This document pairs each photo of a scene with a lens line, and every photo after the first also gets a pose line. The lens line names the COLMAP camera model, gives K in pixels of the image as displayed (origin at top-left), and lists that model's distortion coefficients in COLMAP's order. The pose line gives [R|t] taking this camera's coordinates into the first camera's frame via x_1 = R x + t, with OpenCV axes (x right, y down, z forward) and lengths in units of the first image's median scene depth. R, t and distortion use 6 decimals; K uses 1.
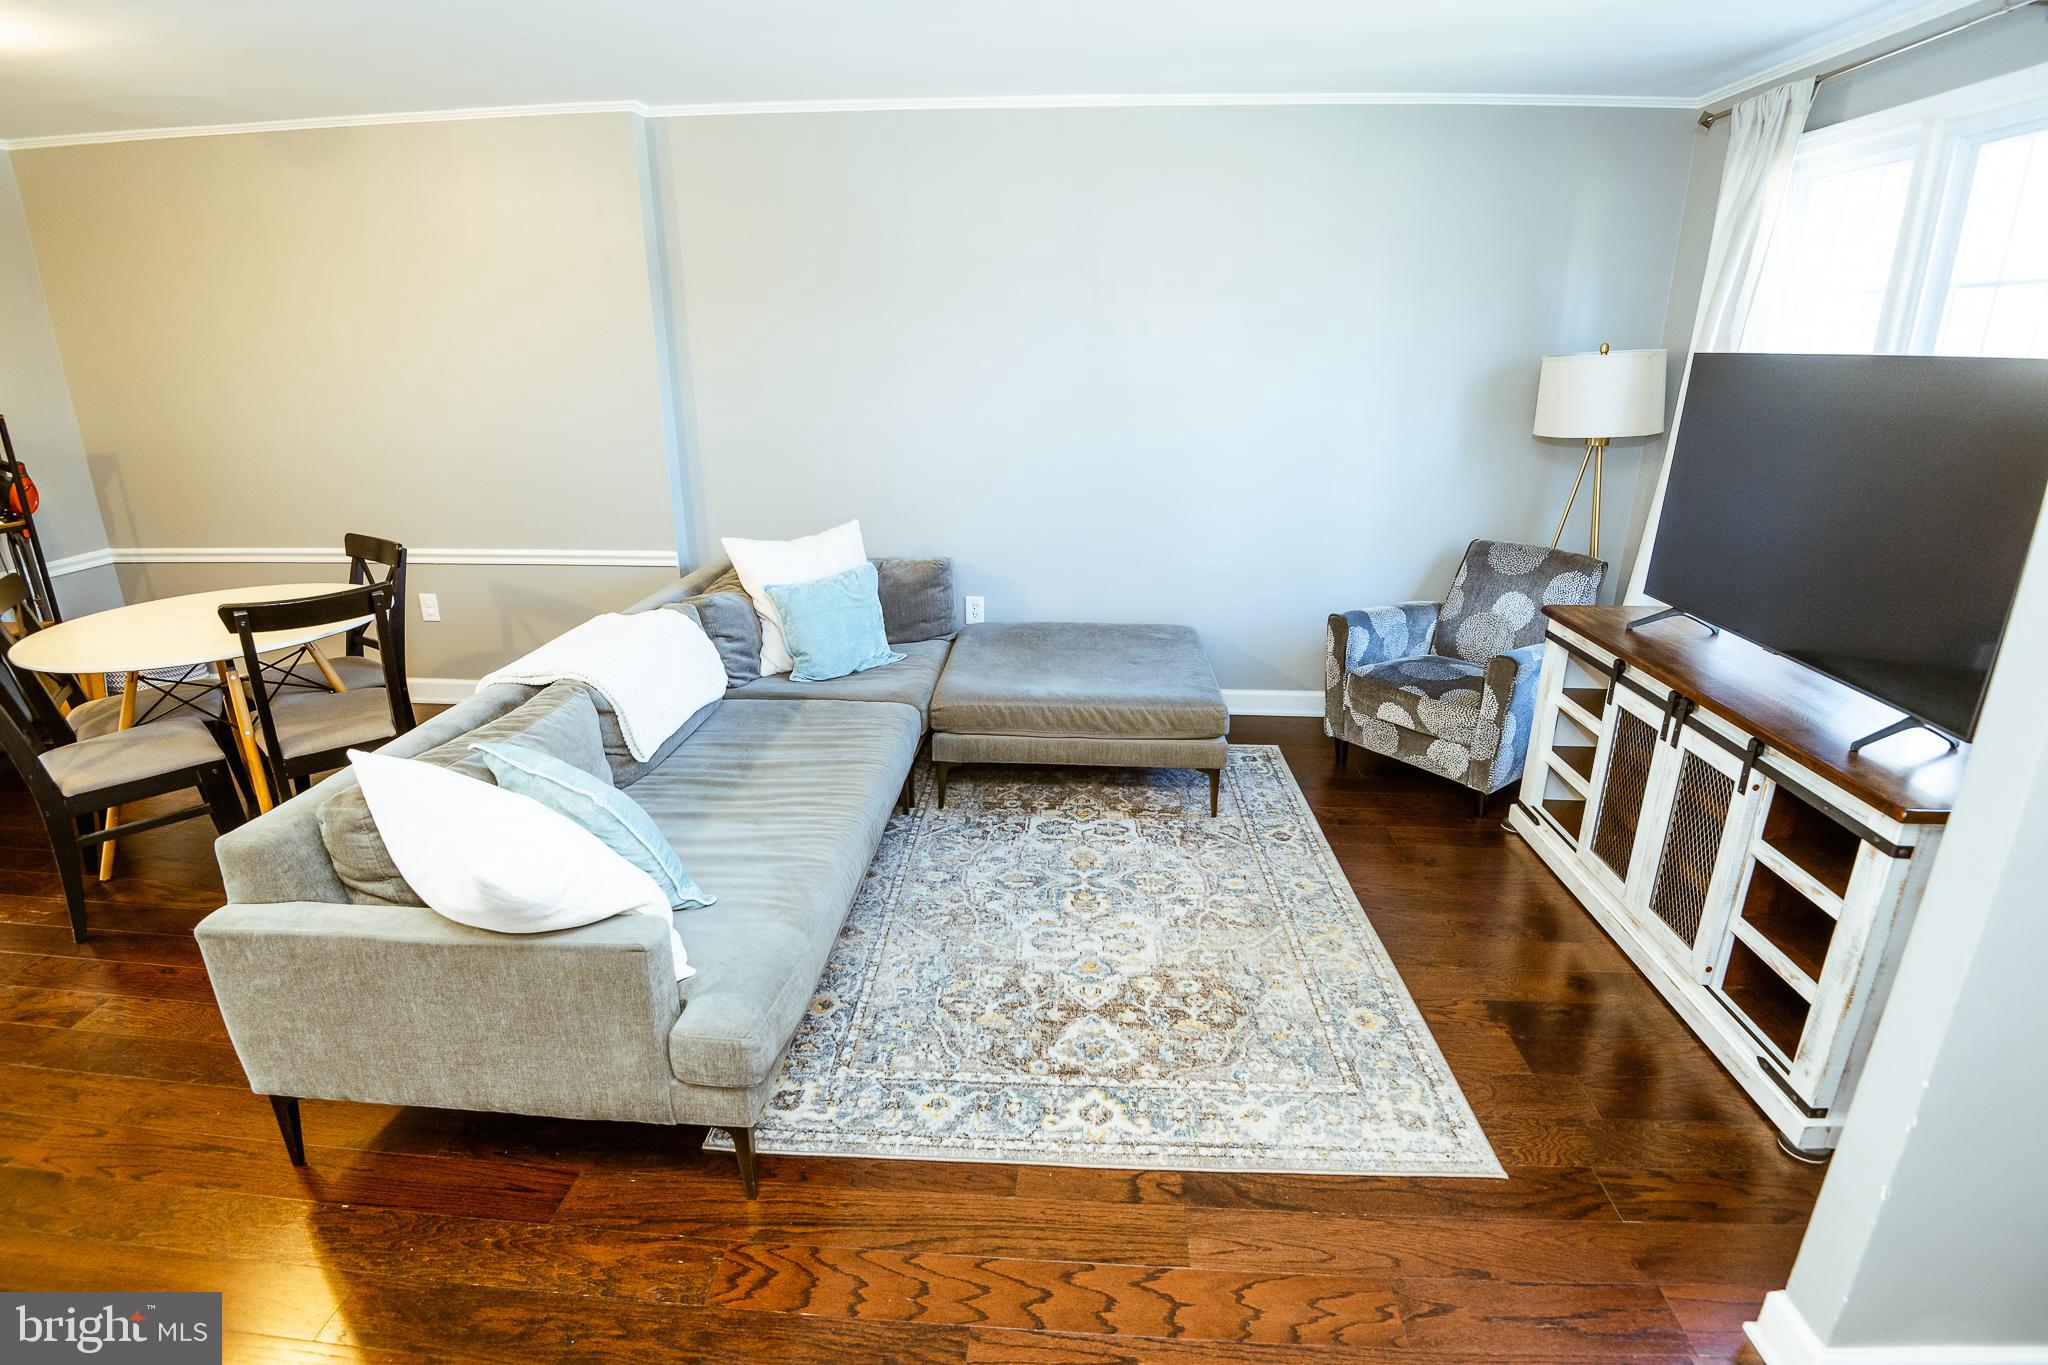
lens RADIAL K [[1001.1, 0, 1024.0], [0, 1001.1, 682.5], [0, 0, 1]] dist [-0.002105, -0.034284]
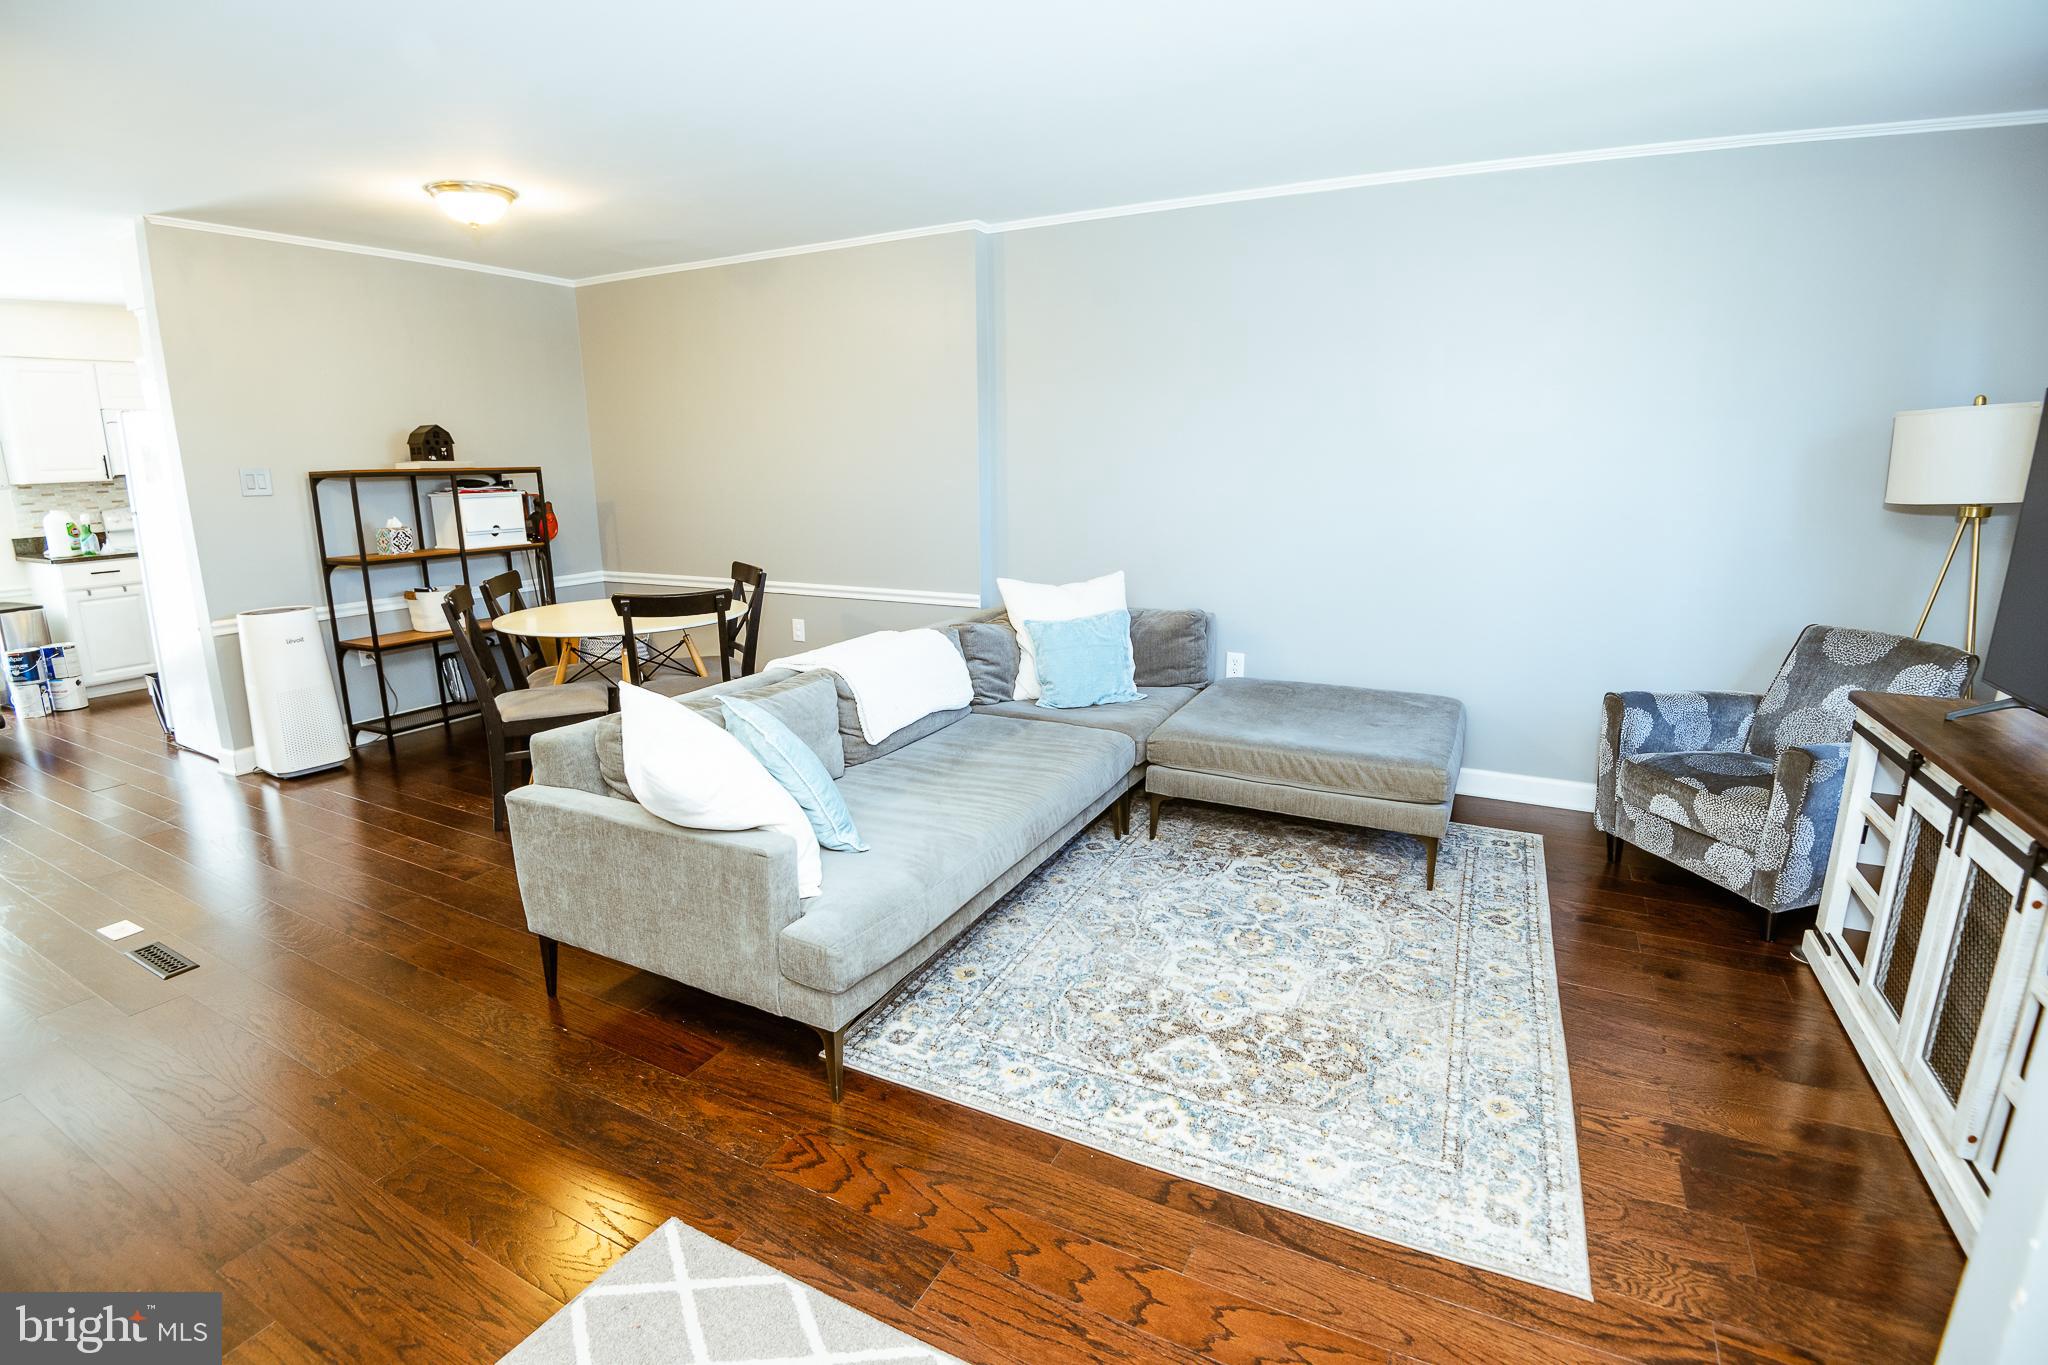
lens RADIAL K [[962.0, 0, 1024.0], [0, 962.0, 682.5], [0, 0, 1]] dist [-0.015522, -0.018515]
pose [[0.916248, 0.084185, -0.391666, 0.228609], [-0.121133, 0.990126, -0.070556, 0.066204], [0.381858, 0.112091, 0.917398, 0.012615]]
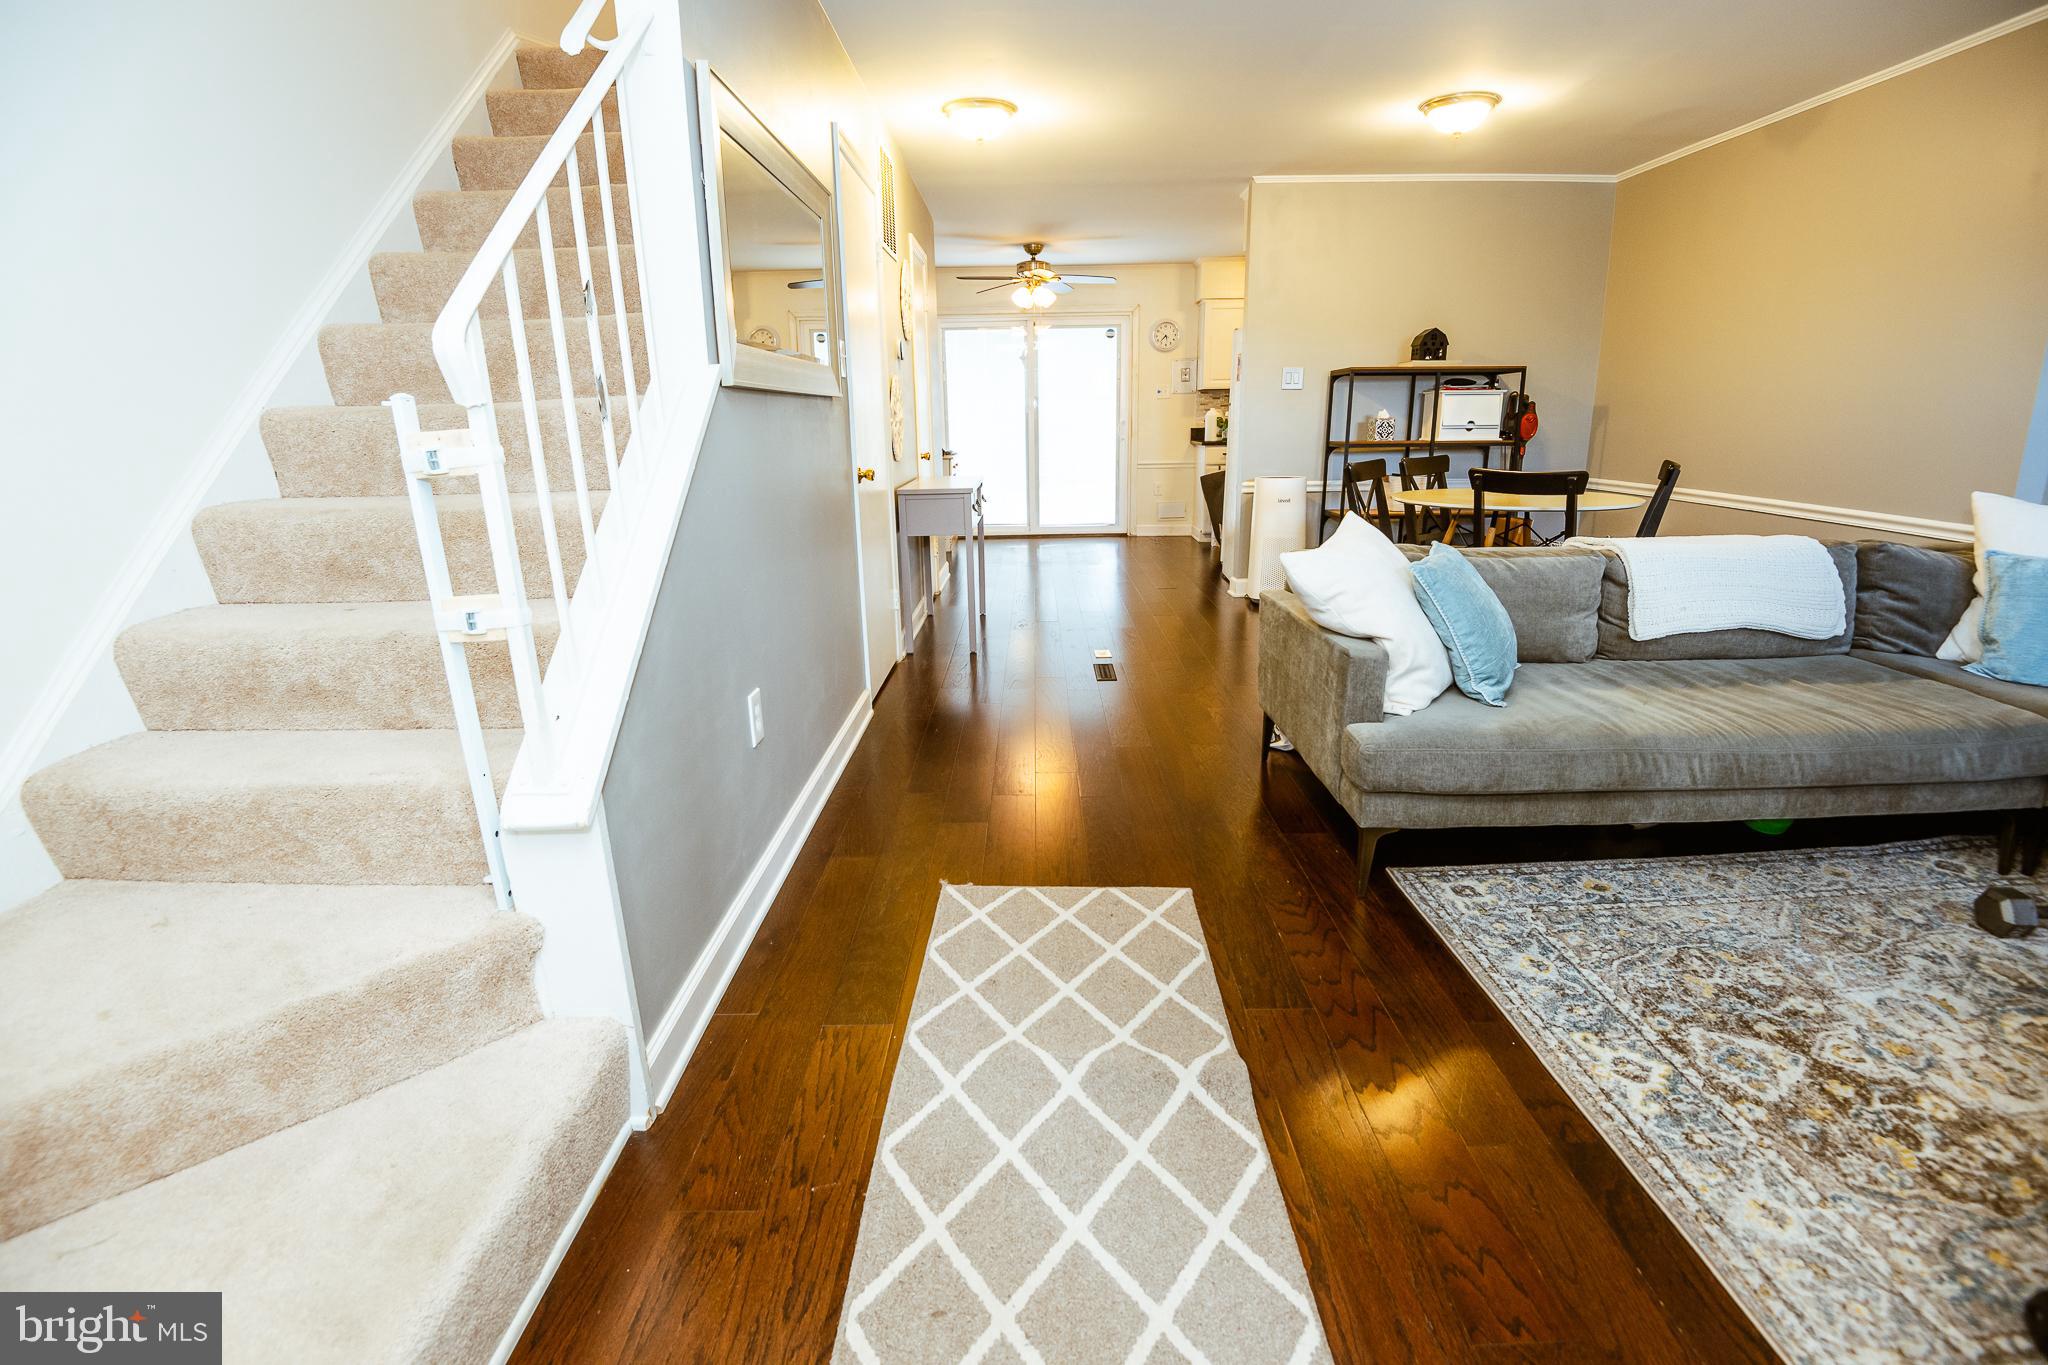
lens RADIAL K [[962.0, 0, 1024.0], [0, 962.0, 682.5], [0, 0, 1]] dist [-0.015522, -0.018515]
pose [[0.064048, 0.265852, -0.961884, 0.569888], [-0.305397, 0.922841, 0.234726, 0.082764], [0.950069, 0.278723, 0.140297, 0.256103]]
